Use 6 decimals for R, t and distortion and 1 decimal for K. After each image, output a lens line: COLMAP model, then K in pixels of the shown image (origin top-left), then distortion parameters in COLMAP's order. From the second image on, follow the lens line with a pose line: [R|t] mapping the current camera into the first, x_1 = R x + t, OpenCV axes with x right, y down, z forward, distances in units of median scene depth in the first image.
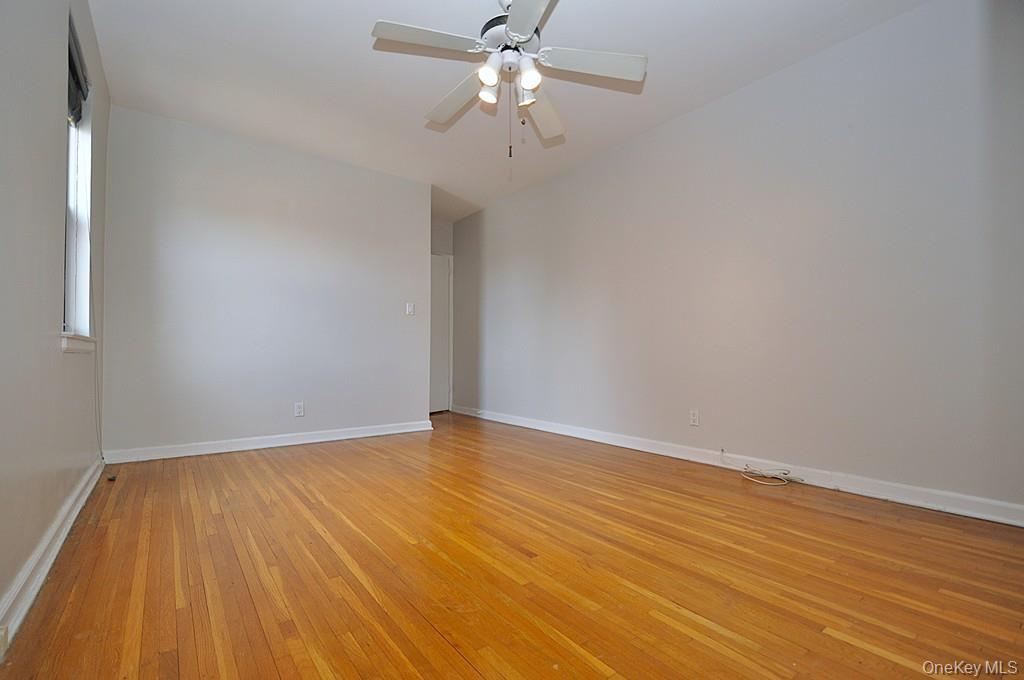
lens RADIAL K [[456.5, 0, 506.2], [0, 456.5, 354.2], [0, 0, 1]] dist [0.001078, -0.000380]
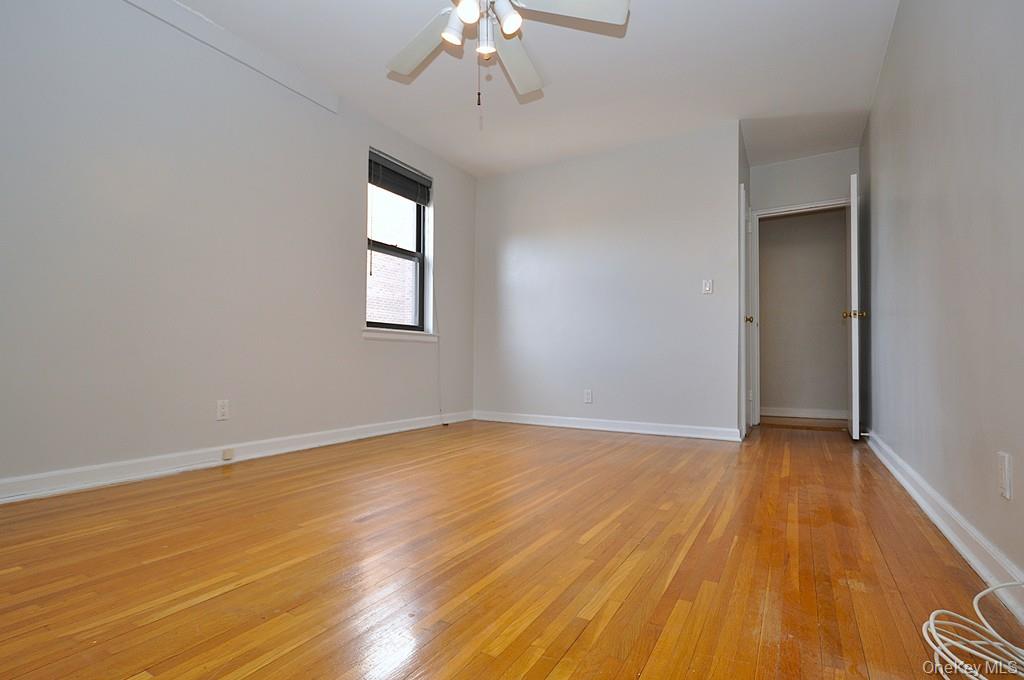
lens RADIAL K [[473.4, 0, 509.7], [0, 473.4, 354.0], [0, 0, 1]] dist [0.004754, -0.000065]
pose [[0.397544, -0.006725, -0.917559, 0.819408], [-0.005623, 0.999937, -0.009765, 0.053364], [0.917566, 0.009041, 0.397481, 0.619716]]
